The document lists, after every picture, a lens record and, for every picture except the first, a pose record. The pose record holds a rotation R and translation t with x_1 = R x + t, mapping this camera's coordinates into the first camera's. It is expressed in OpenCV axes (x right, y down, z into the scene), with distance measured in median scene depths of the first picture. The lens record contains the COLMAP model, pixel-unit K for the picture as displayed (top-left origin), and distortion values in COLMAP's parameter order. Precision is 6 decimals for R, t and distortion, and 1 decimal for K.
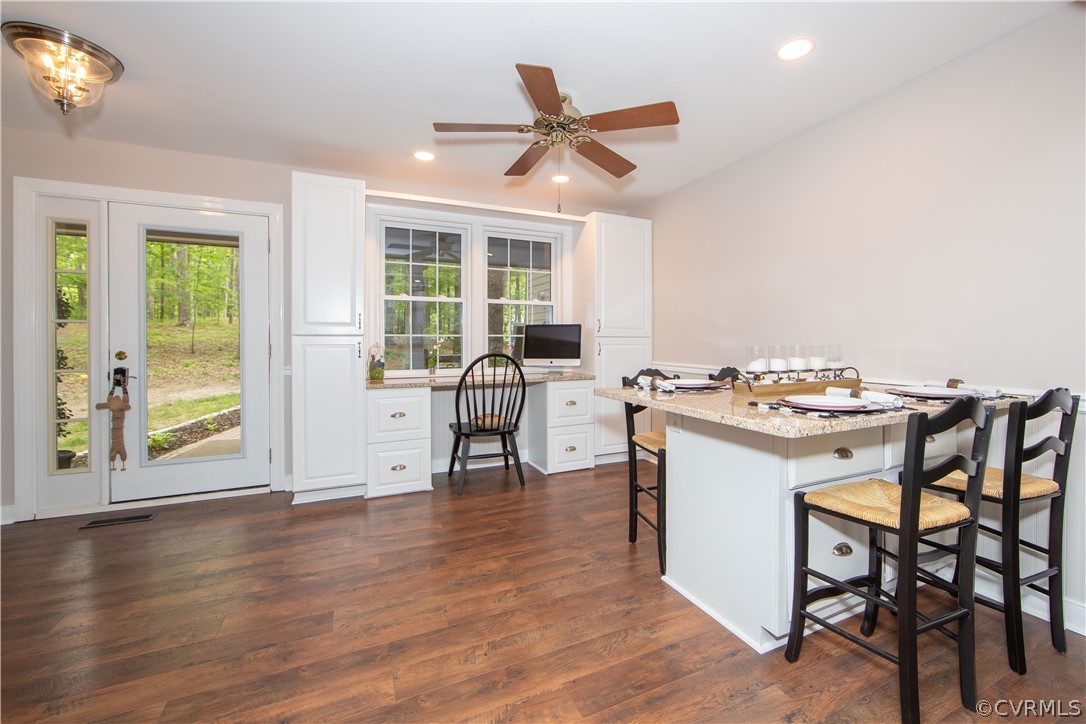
lens RADIAL K [[426.7, 0, 543.0], [0, 426.7, 343.0], [0, 0, 1]] dist [-0.001857, -0.000236]
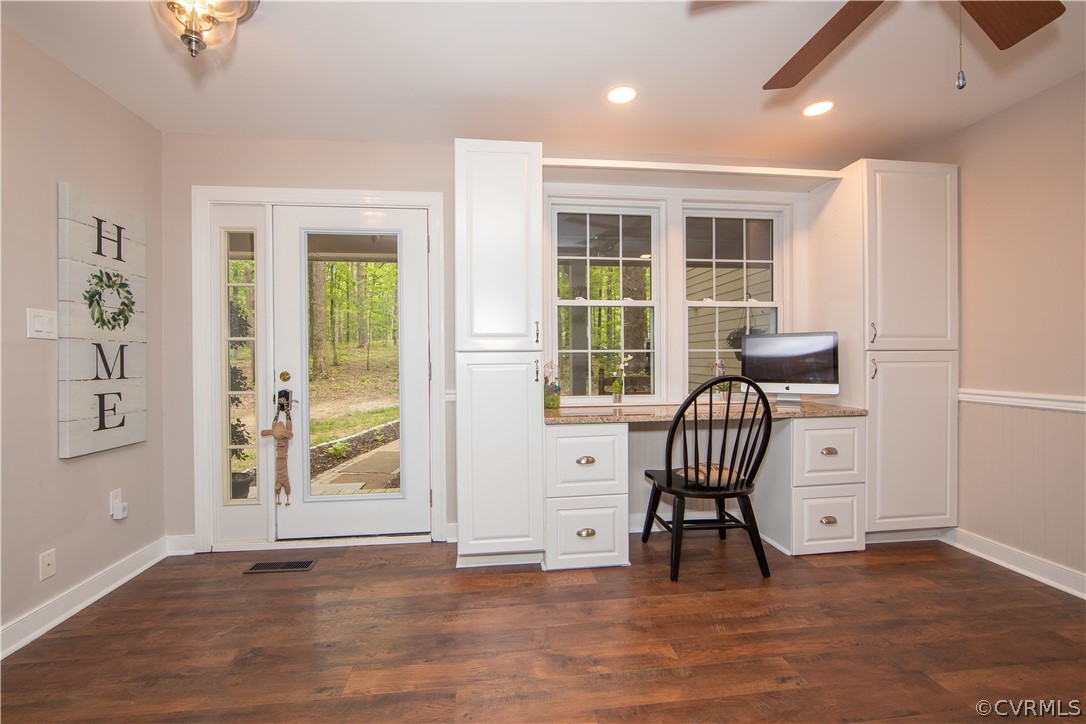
lens RADIAL K [[429.7, 0, 538.6], [0, 429.7, 360.7], [0, 0, 1]] dist [-0.009013, 0.000255]
pose [[0.952319, -0.004393, -0.305071, -0.185760], [0.004709, 0.999989, 0.000299, -0.001332], [0.305067, -0.001721, 0.952329, 0.271385]]
